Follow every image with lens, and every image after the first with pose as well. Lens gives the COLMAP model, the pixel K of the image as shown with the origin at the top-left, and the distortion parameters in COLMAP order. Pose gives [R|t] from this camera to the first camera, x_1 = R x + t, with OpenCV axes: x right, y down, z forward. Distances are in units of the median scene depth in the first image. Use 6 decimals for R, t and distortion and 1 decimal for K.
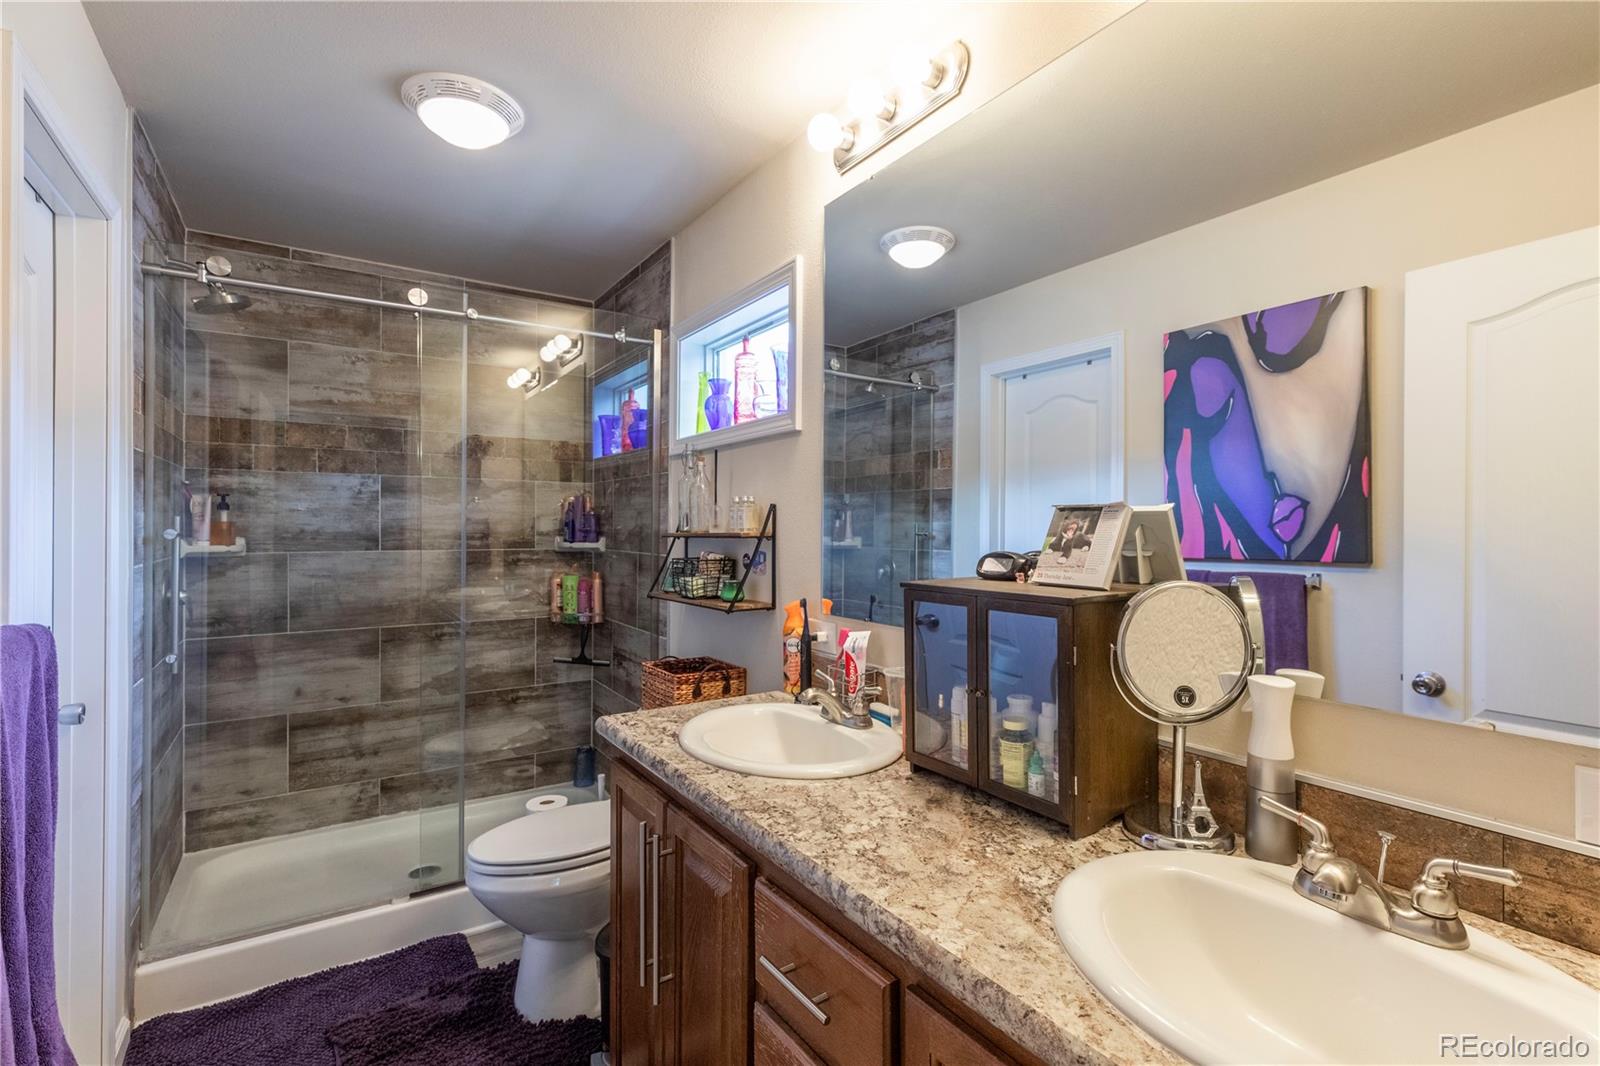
lens RADIAL K [[735.8, 0, 806.4], [0, 735.8, 529.6], [0, 0, 1]] dist [0.004417, 0.000171]
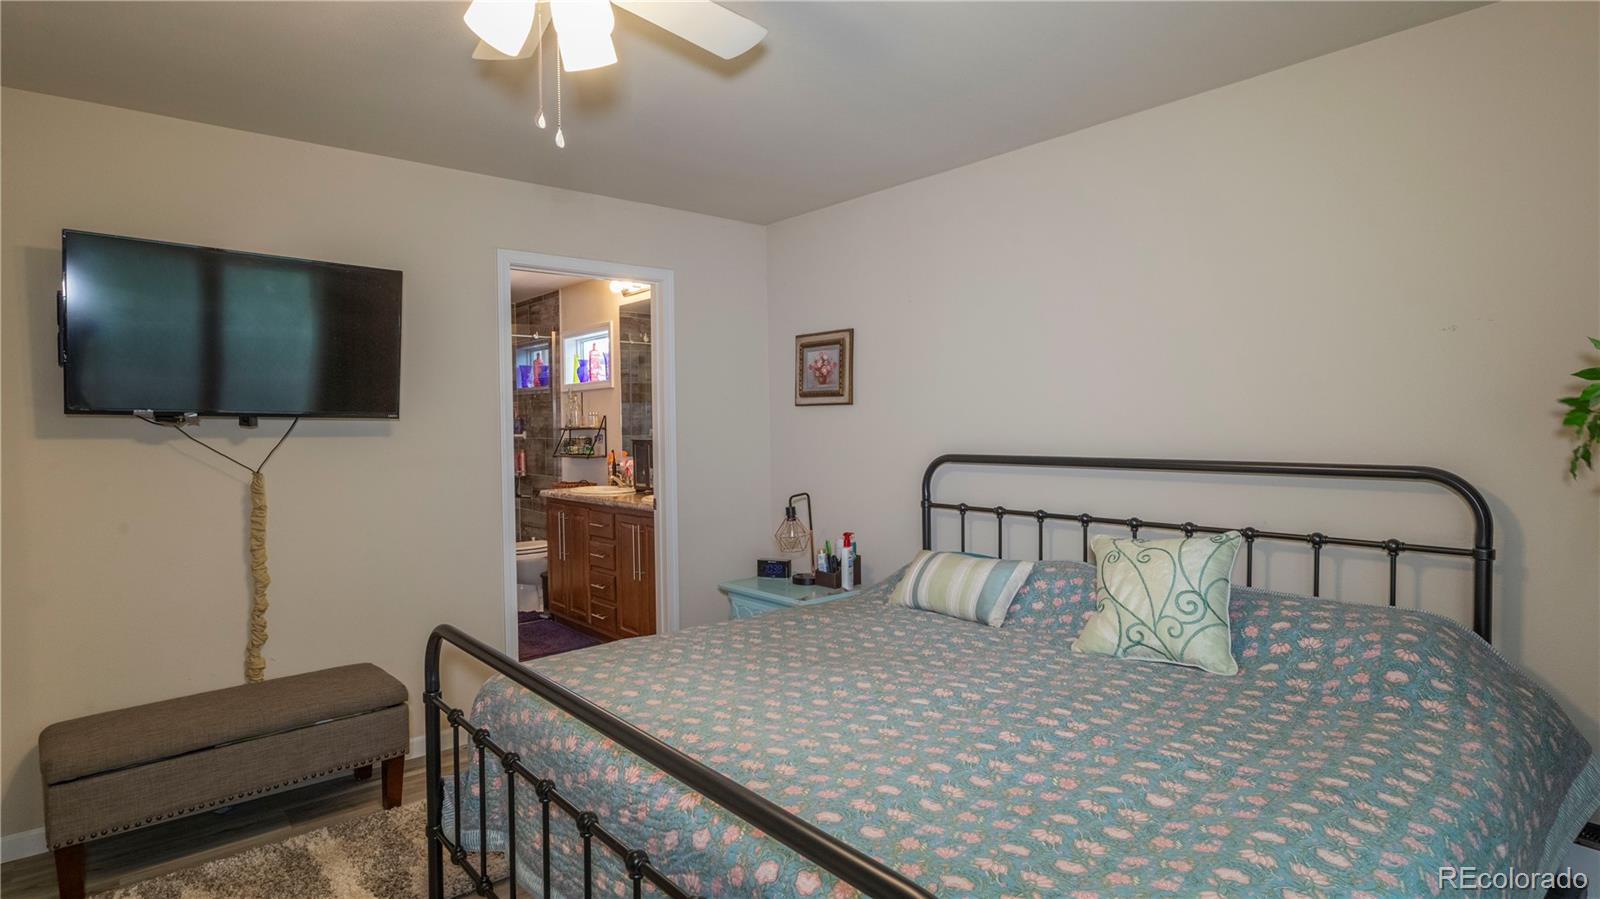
lens RADIAL K [[831.9, 0, 800.0], [0, 831.9, 449.5], [0, 0, 1]] dist [-0.000271, -0.000063]
pose [[0.993941, -0.019500, 0.108172, 0.263137], [0.016228, 0.999386, 0.031046, 0.003854], [-0.108711, -0.029102, 0.993647, -1.626415]]
